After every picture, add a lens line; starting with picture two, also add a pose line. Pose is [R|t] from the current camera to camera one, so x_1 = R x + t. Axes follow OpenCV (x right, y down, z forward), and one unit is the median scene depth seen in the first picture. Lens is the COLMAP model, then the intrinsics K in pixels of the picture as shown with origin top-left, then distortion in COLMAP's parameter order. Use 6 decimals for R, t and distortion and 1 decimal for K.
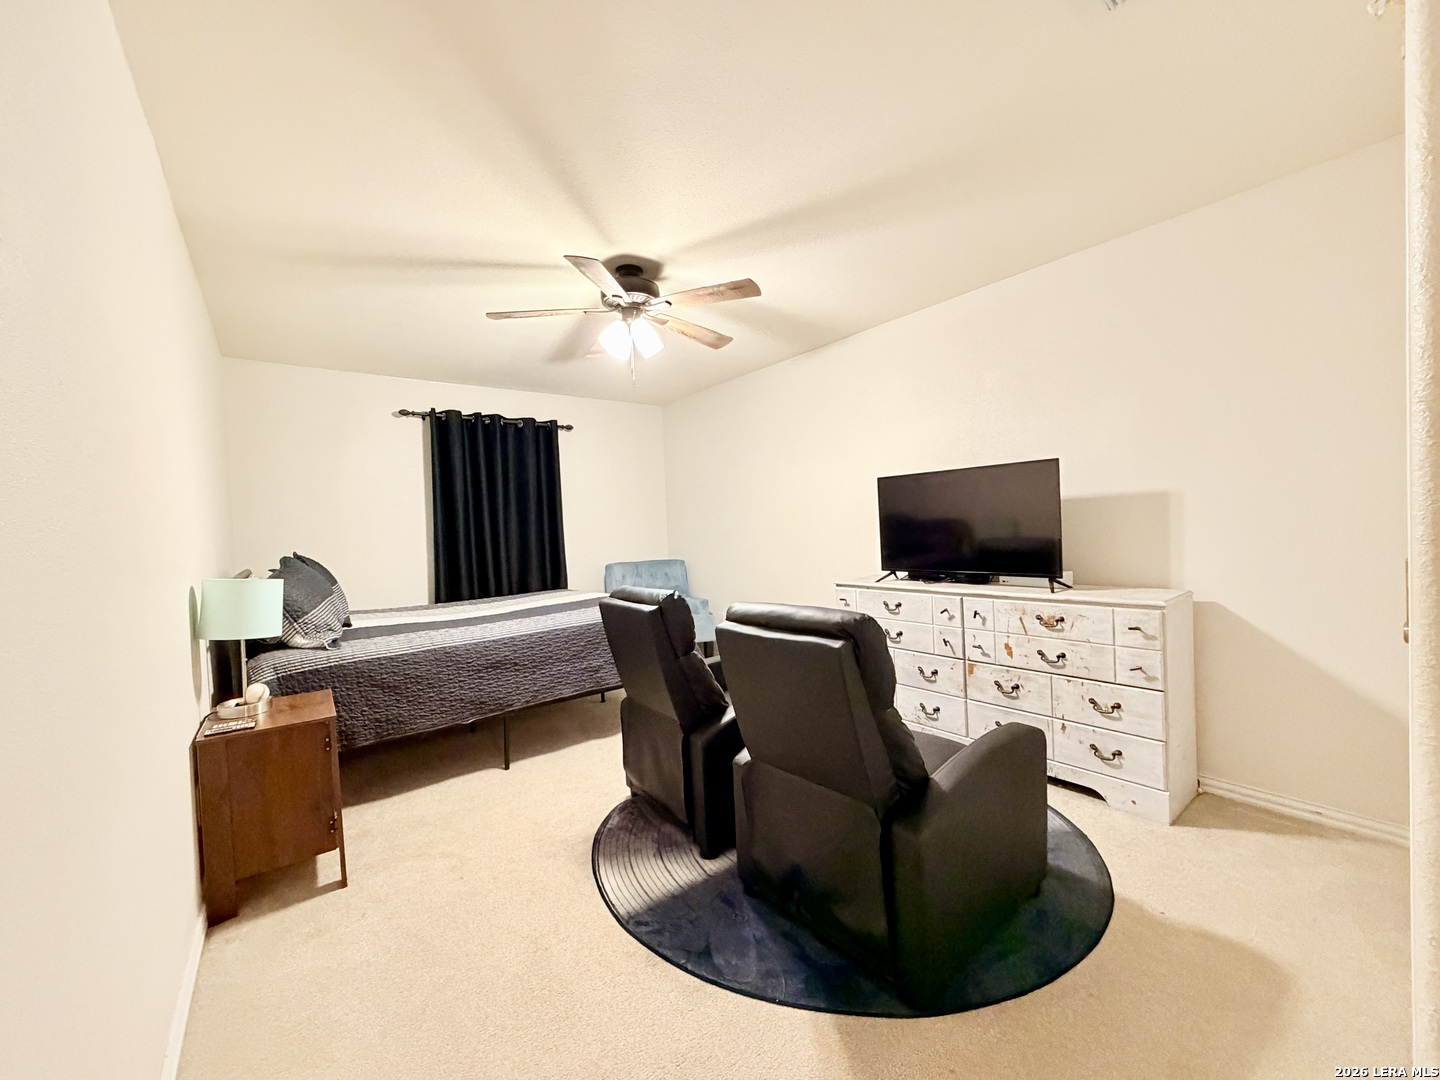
lens RADIAL K [[576.0, 0, 714.2], [0, 576.0, 542.1], [0, 0, 1]] dist [0.001222, 0.000054]
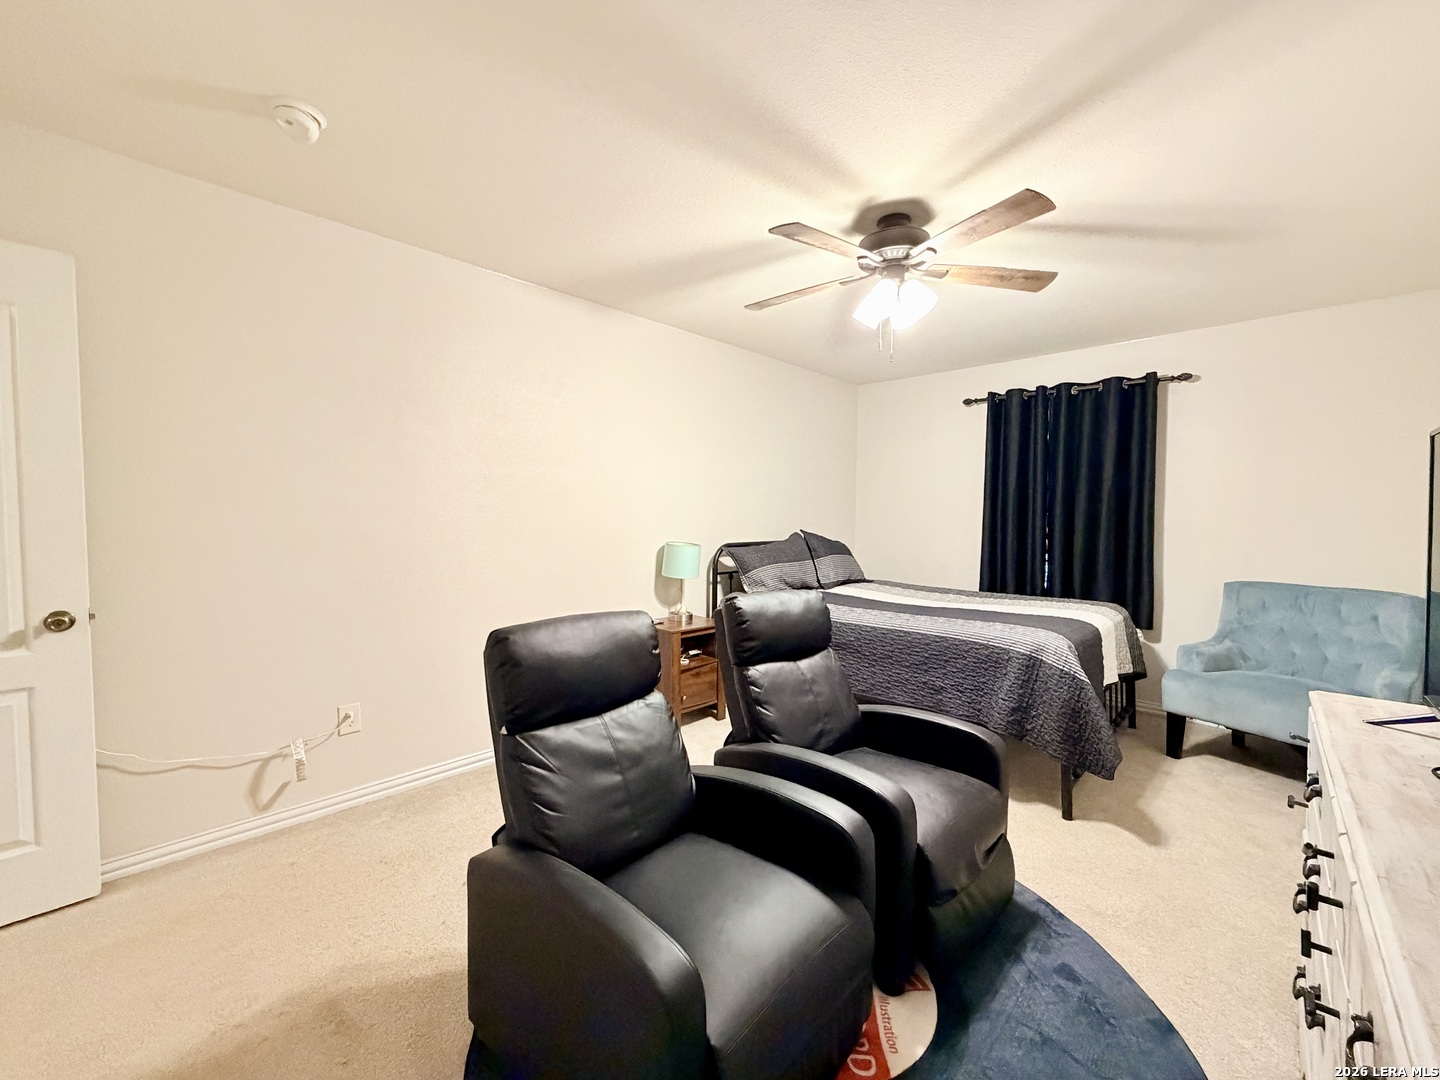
lens RADIAL K [[576.0, 0, 714.2], [0, 576.0, 542.1], [0, 0, 1]] dist [0.001222, 0.000054]
pose [[0.167306, 0.085237, -0.982213, 0.405182], [-0.039595, 0.996033, 0.079692, -0.037466], [0.985110, 0.025558, 0.170018, 0.368017]]
